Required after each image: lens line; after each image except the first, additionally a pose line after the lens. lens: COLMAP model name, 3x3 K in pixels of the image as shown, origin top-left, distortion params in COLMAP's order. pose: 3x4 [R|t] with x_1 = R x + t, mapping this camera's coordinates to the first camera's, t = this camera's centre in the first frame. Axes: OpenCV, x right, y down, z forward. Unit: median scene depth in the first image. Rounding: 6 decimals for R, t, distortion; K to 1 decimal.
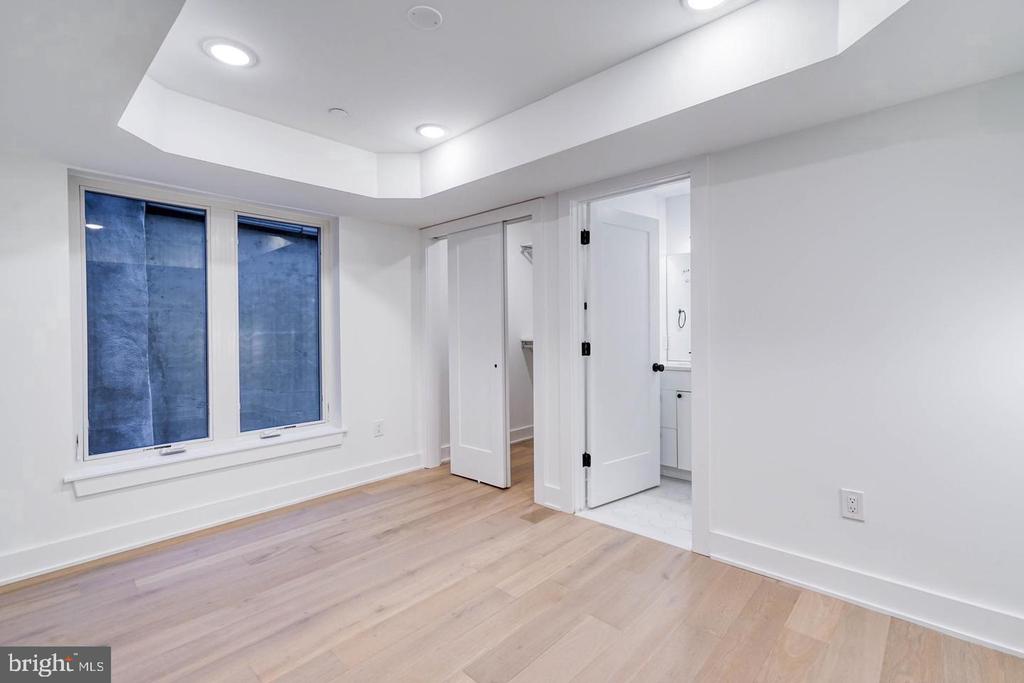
lens RADIAL K [[473.5, 0, 518.3], [0, 473.5, 337.9], [0, 0, 1]] dist [-0.013179, 0.008269]
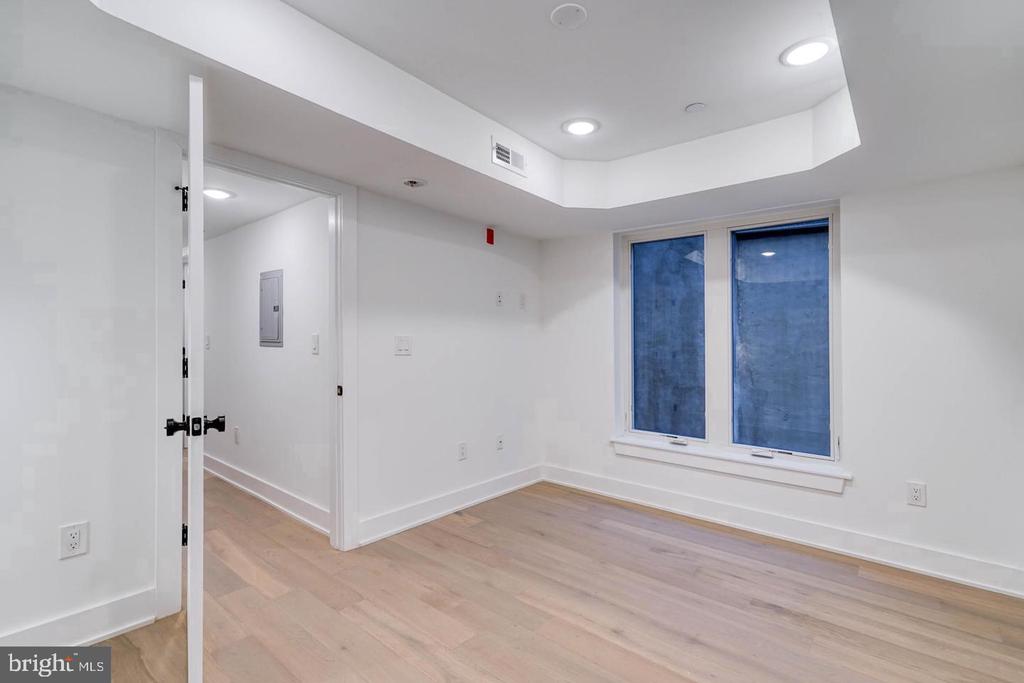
lens RADIAL K [[473.5, 0, 494.8], [0, 473.5, 349.3], [0, 0, 1]] dist [-0.013179, 0.008269]
pose [[0.008724, 0.026558, -0.999609, 0.475192], [-0.032969, 0.999111, 0.026257, -0.013428], [0.999418, 0.032727, 0.009592, 0.523815]]
